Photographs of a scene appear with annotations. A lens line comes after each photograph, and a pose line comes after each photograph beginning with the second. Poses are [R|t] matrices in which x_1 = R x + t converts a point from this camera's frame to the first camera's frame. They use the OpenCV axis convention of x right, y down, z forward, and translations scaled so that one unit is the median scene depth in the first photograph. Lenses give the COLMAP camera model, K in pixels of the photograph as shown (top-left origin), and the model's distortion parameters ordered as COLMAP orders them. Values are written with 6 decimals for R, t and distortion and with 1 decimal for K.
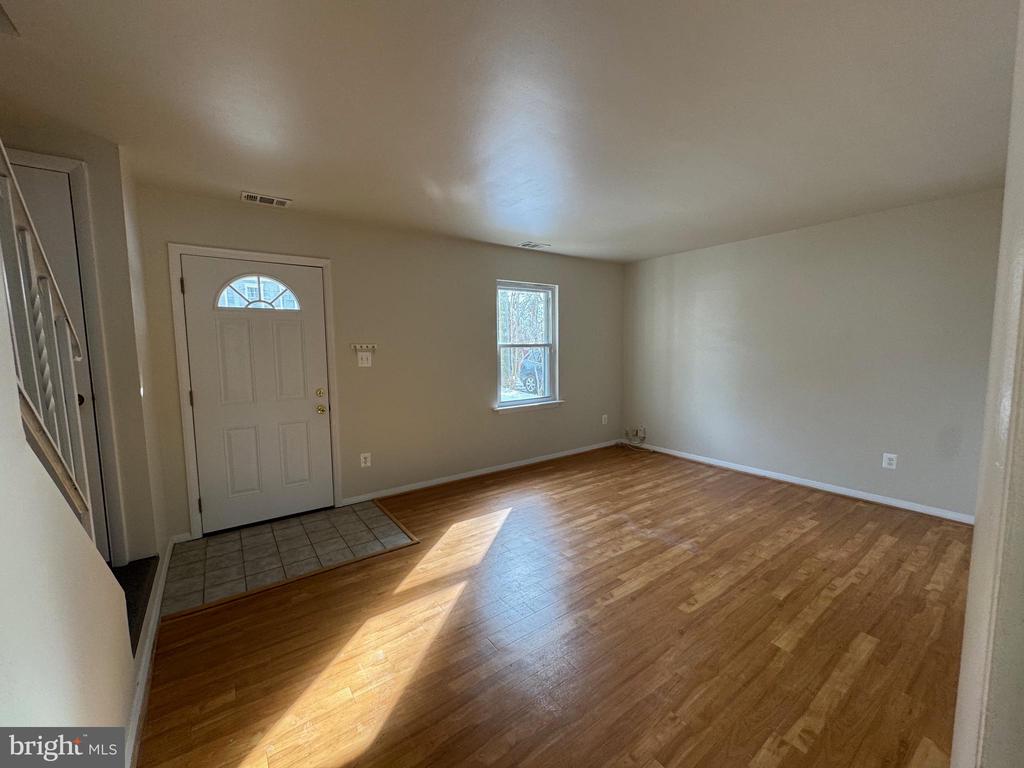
lens RADIAL K [[407.6, 0, 512.6], [0, 407.6, 389.8], [0, 0, 1]] dist [-0.002591, 0.000210]
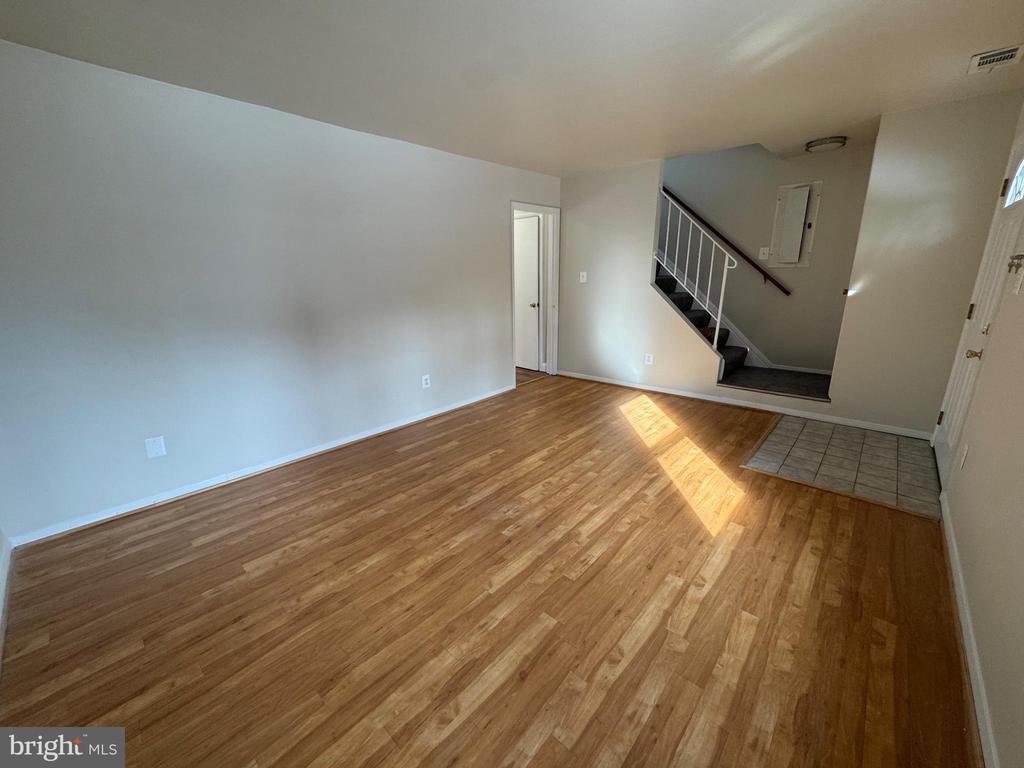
lens RADIAL K [[407.6, 0, 511.2], [0, 407.6, 383.3], [0, 0, 1]] dist [-0.002591, 0.000210]
pose [[-0.978673, 0.080404, -0.189033, 0.453310], [0.005400, 0.929968, 0.367600, -0.171994], [0.205351, 0.358739, -0.910570, 1.598718]]
